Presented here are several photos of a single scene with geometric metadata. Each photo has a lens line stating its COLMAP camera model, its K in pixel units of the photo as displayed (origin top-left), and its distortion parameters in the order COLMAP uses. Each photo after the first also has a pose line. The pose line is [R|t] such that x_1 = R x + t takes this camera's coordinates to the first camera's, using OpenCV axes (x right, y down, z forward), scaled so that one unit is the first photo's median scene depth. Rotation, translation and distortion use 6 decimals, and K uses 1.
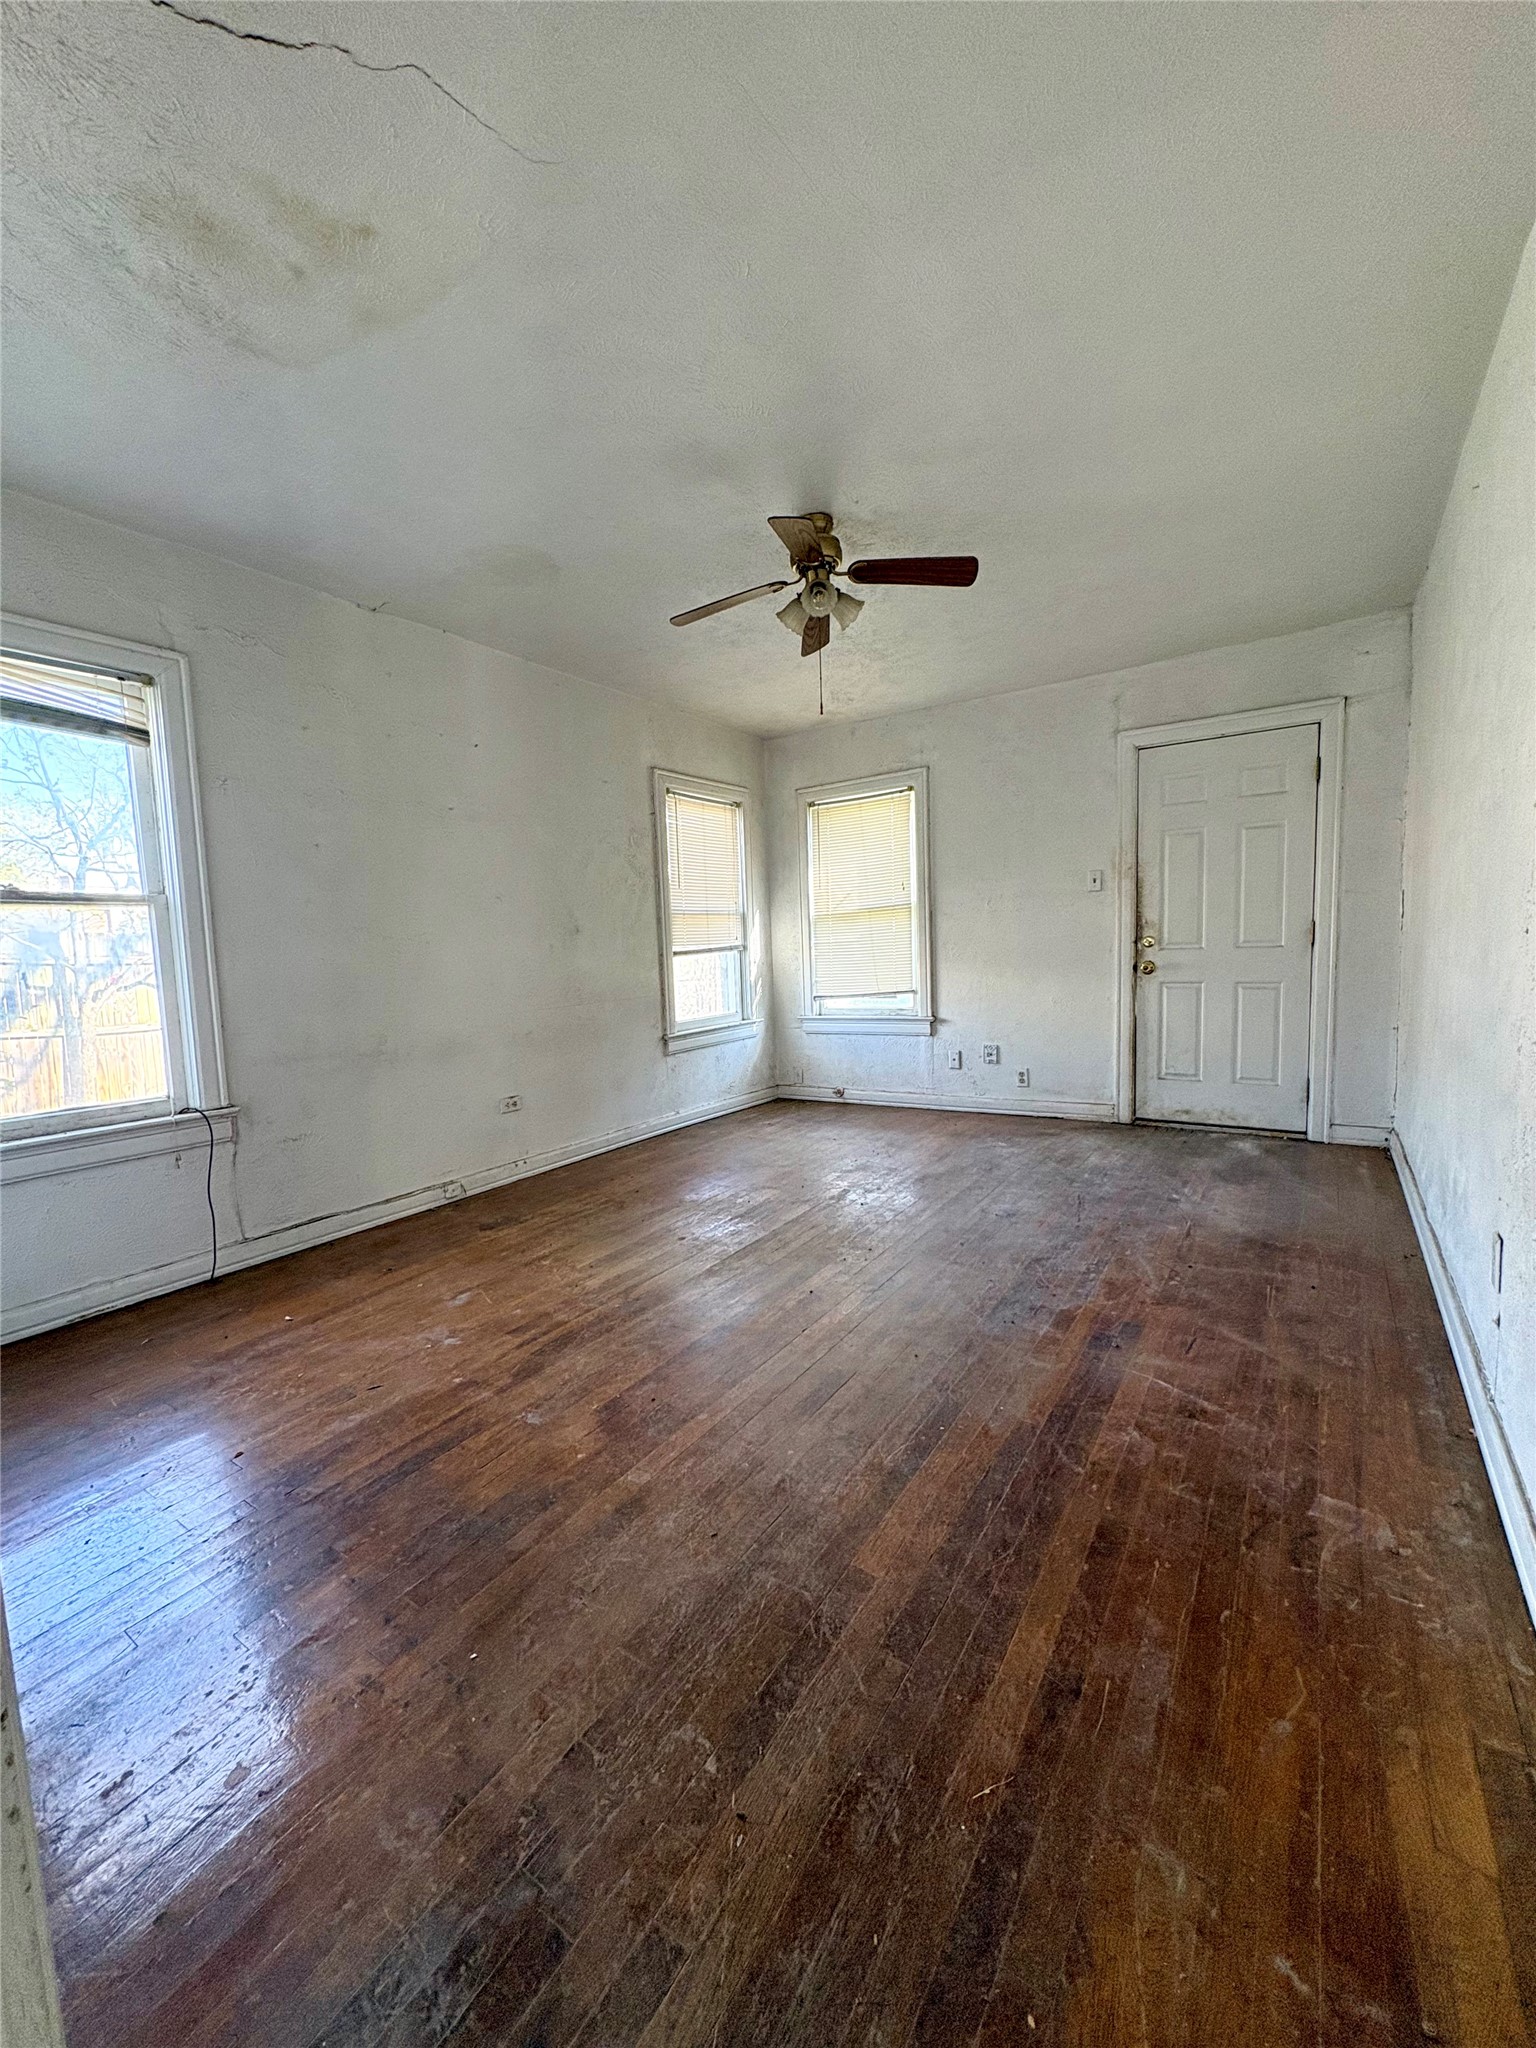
lens RADIAL K [[813.8, 0, 768.0], [0, 813.8, 1024.0], [0, 0, 1]] dist [-0.001274, 0.000511]
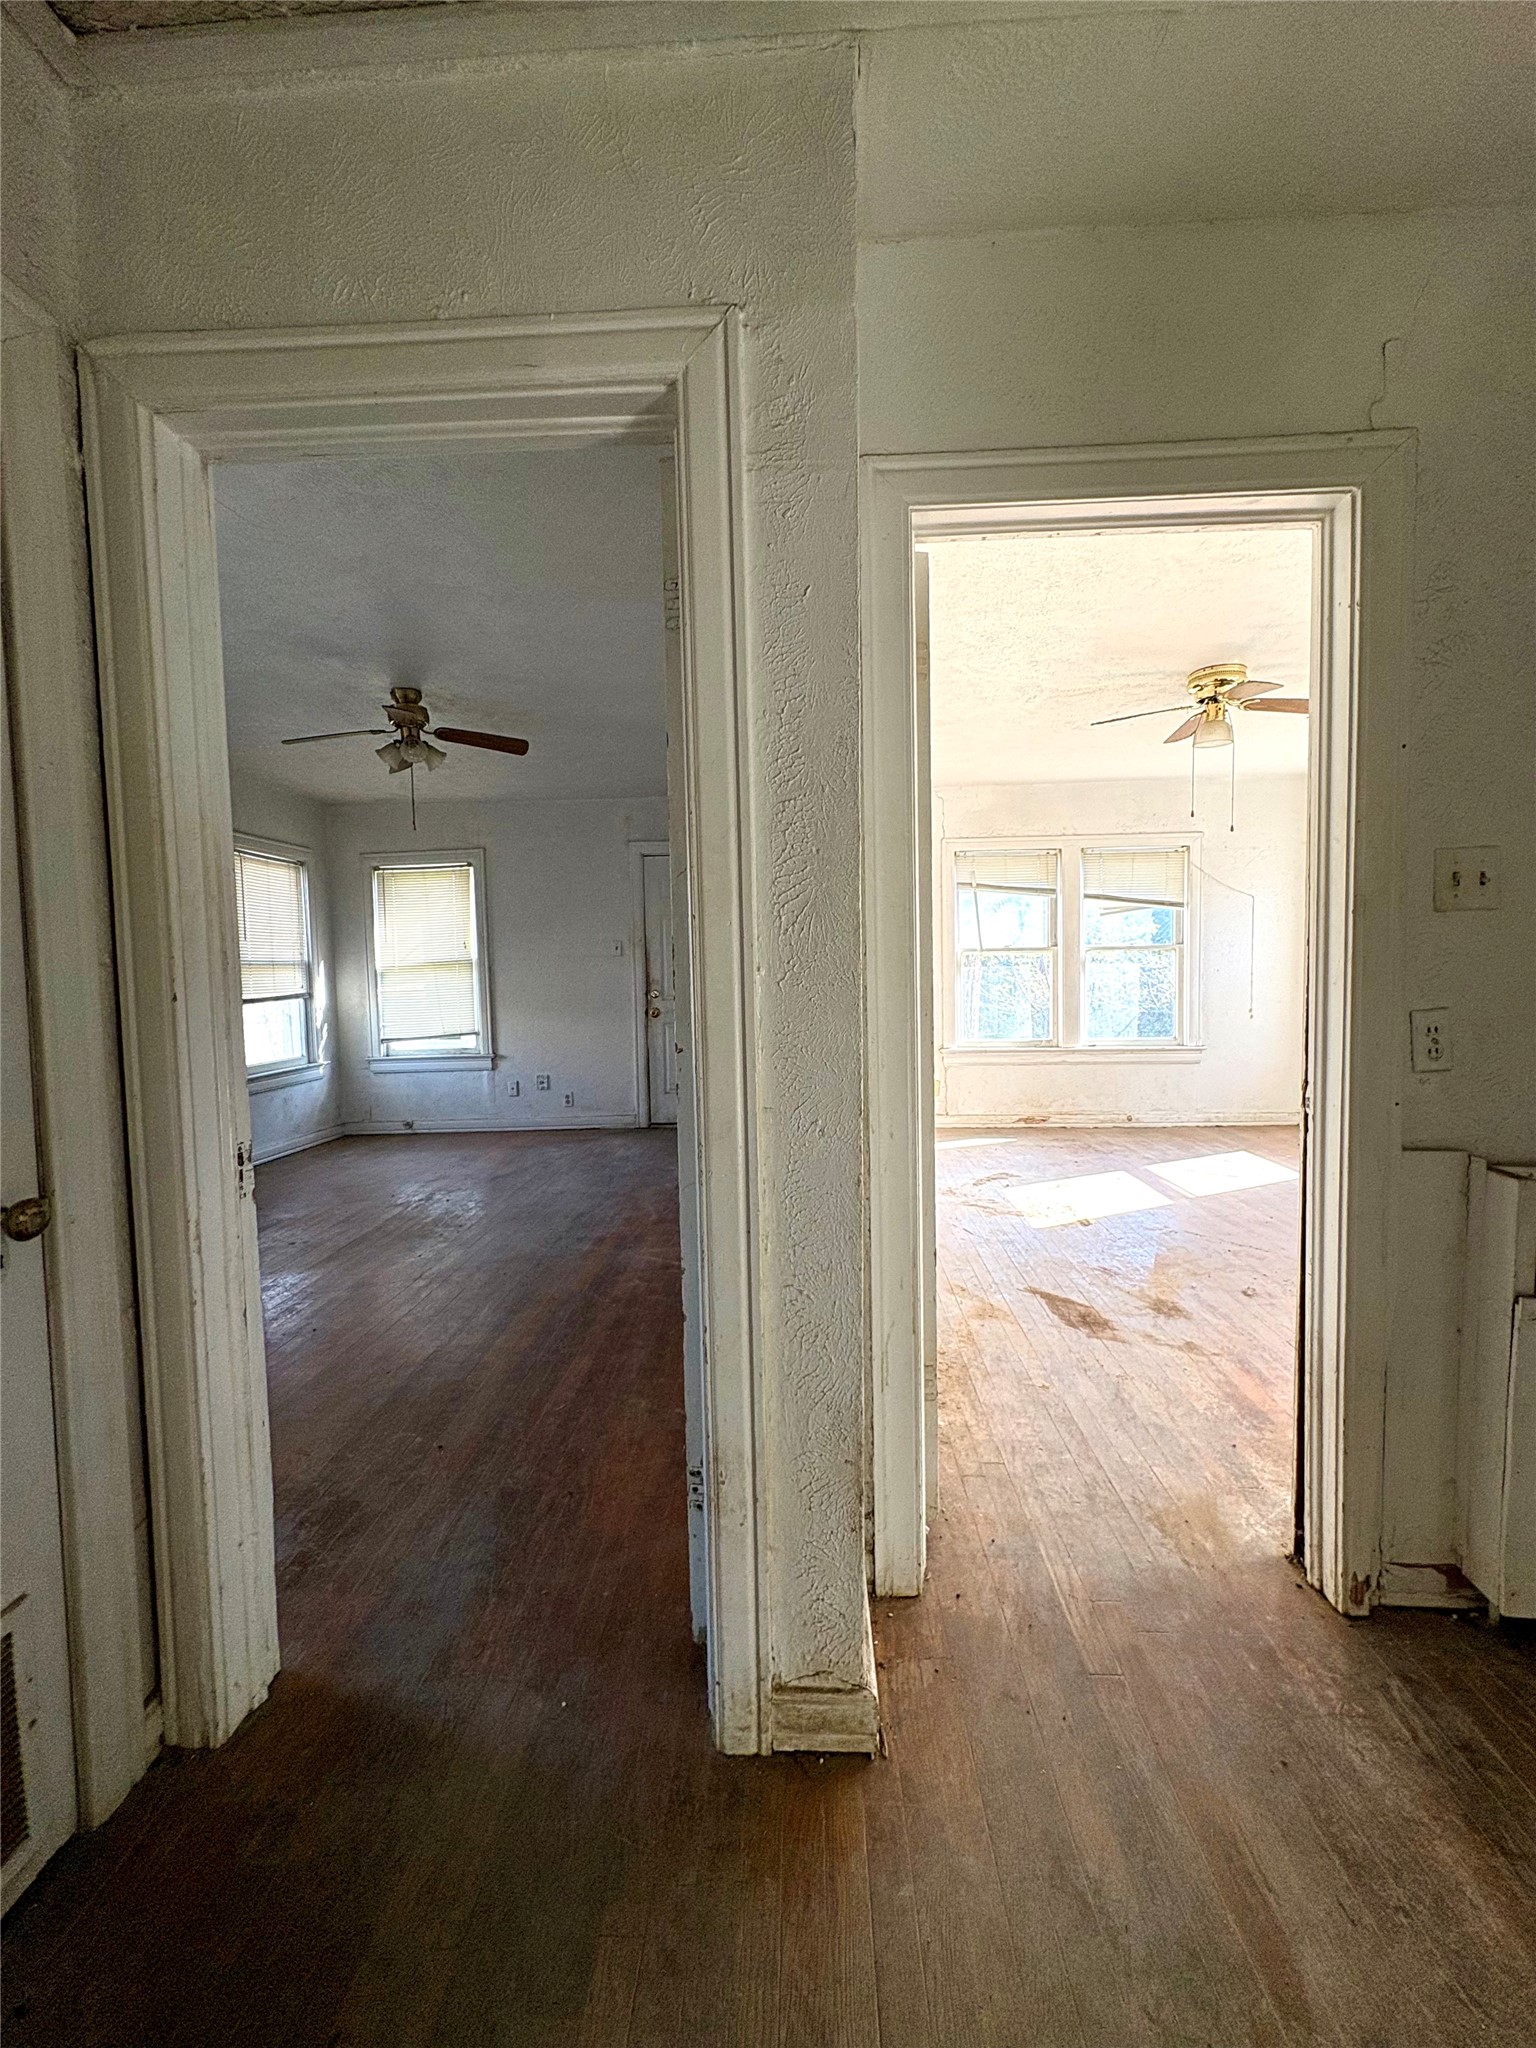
lens RADIAL K [[818.1, 0, 768.0], [0, 818.1, 1024.0], [0, 0, 1]] dist [0.000011, -0.000086]
pose [[0.854897, -0.013227, 0.518628, -0.085240], [0.039023, 0.998482, -0.038861, 0.010723], [-0.517327, 0.053460, 0.854116, -0.270603]]
